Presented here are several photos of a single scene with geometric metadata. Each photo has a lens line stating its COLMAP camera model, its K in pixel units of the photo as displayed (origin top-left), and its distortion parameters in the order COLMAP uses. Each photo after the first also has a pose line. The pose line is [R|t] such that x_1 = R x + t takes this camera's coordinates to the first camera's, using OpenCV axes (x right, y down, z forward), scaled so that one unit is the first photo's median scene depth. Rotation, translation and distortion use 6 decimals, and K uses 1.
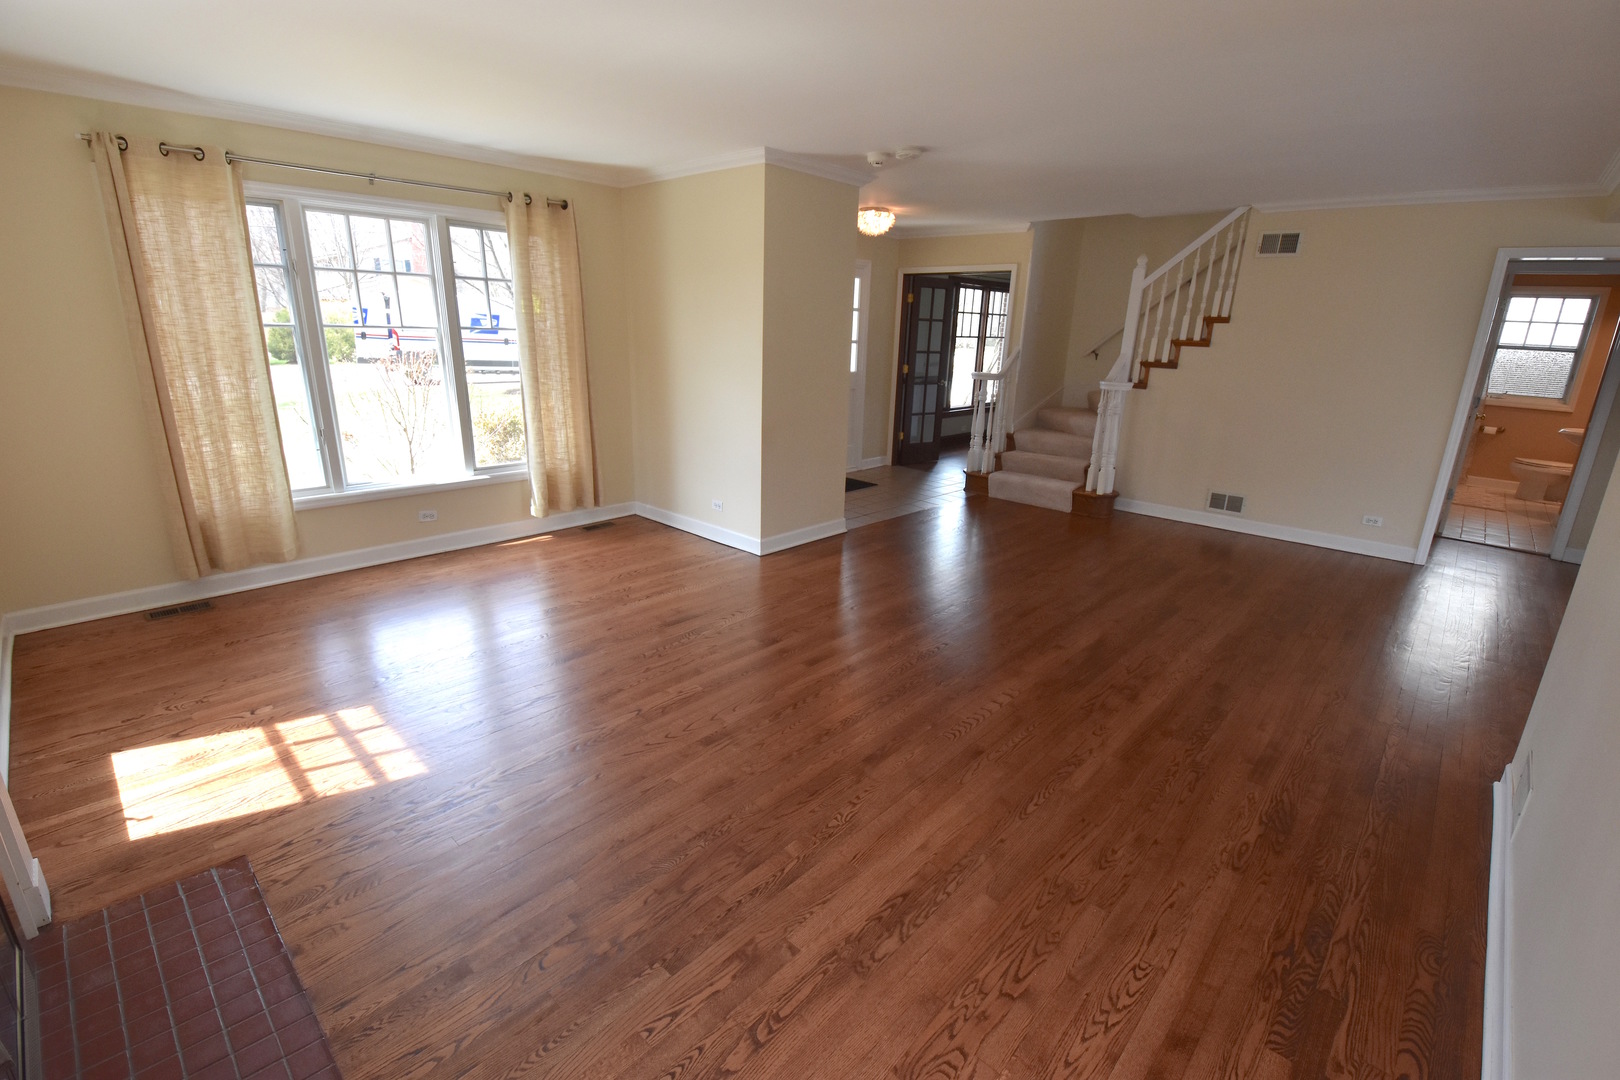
lens RADIAL K [[709.3, 0, 810.0], [0, 709.3, 540.0], [0, 0, 1]] dist [0.020117, -0.024760]
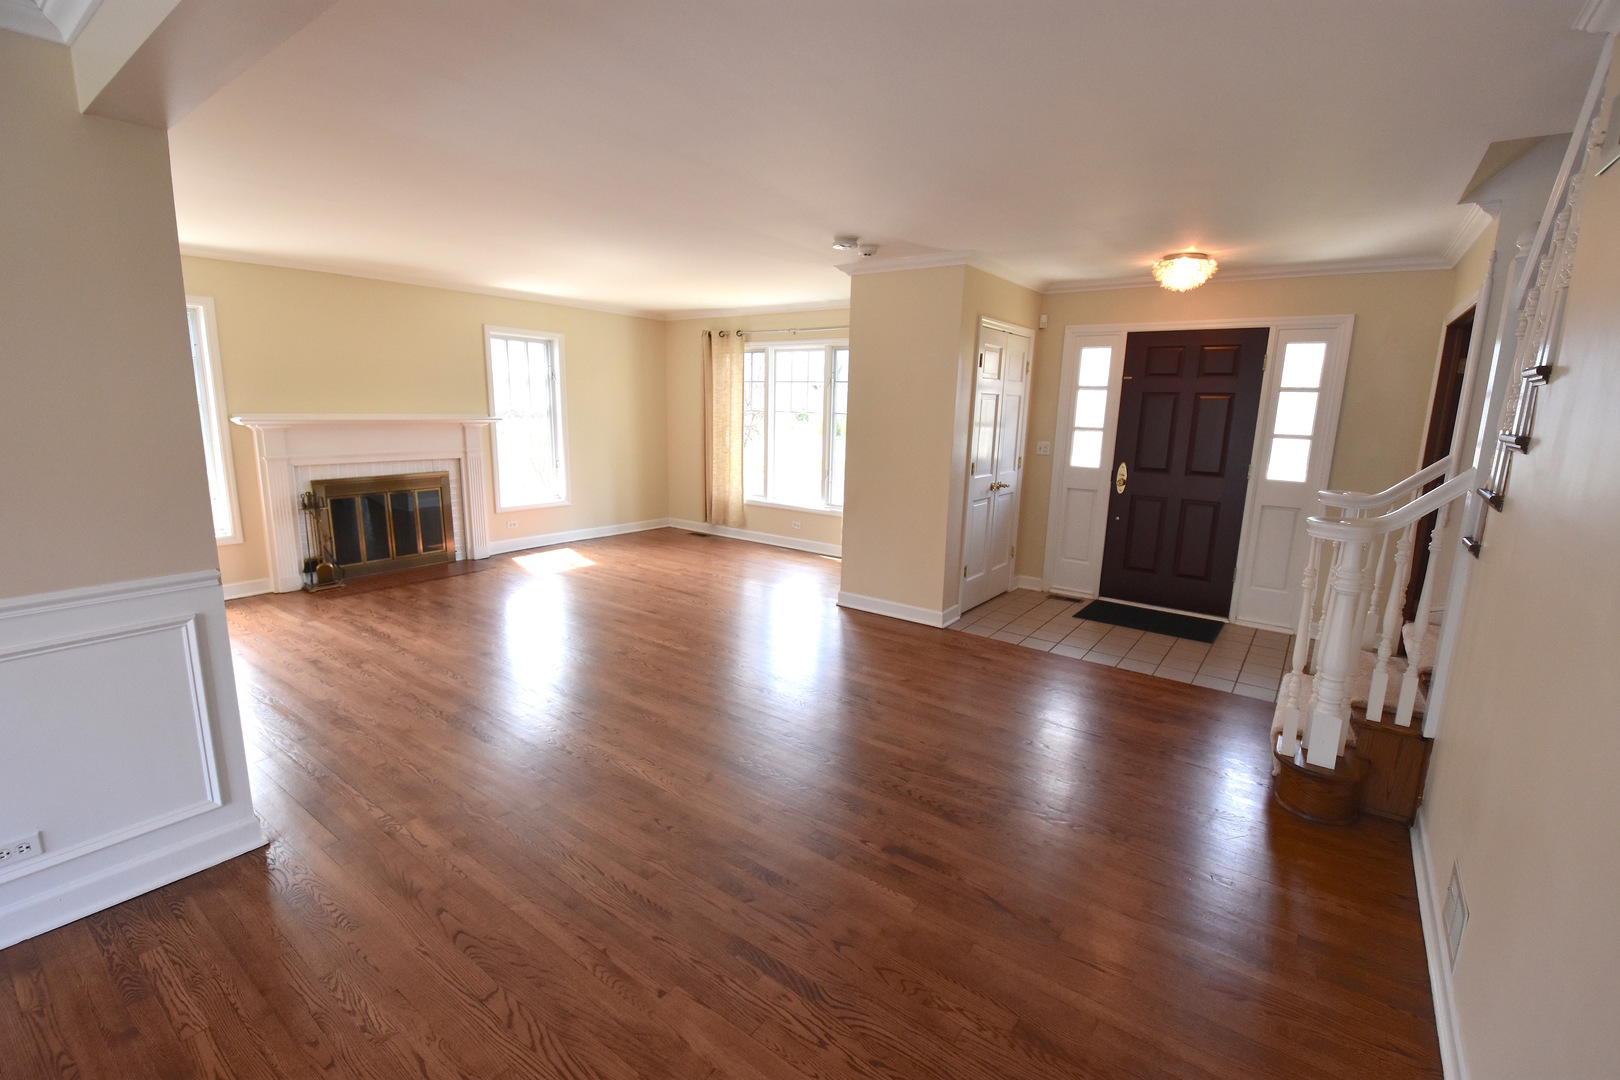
lens RADIAL K [[709.3, 0, 810.0], [0, 709.3, 540.0], [0, 0, 1]] dist [0.020117, -0.024760]
pose [[0.120111, 0.164059, -0.979111, 1.371118], [-0.304300, 0.944861, 0.120991, -0.268016], [0.944973, 0.283412, 0.163411, 1.001542]]
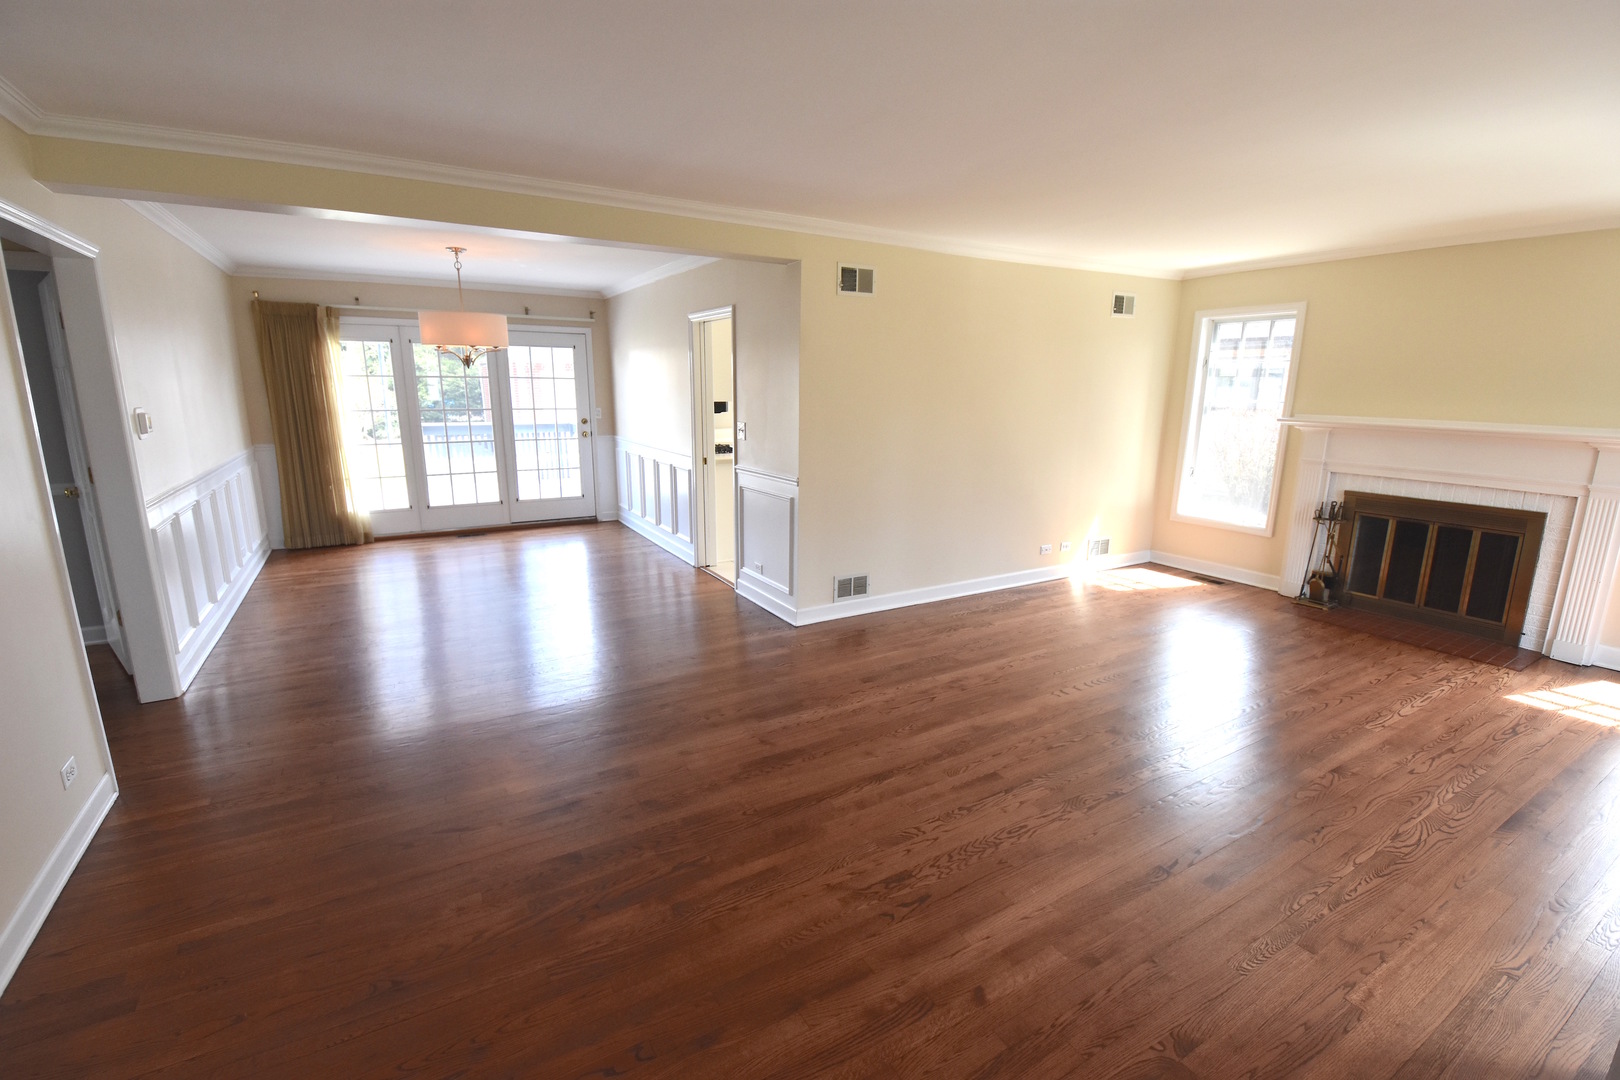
lens RADIAL K [[709.3, 0, 810.0], [0, 709.3, 540.0], [0, 0, 1]] dist [0.020117, -0.024760]
pose [[-0.959339, -0.095504, 0.265607, 0.337435], [0.046007, 0.875522, 0.480984, -0.507119], [-0.278480, 0.473646, -0.835528, 1.698758]]
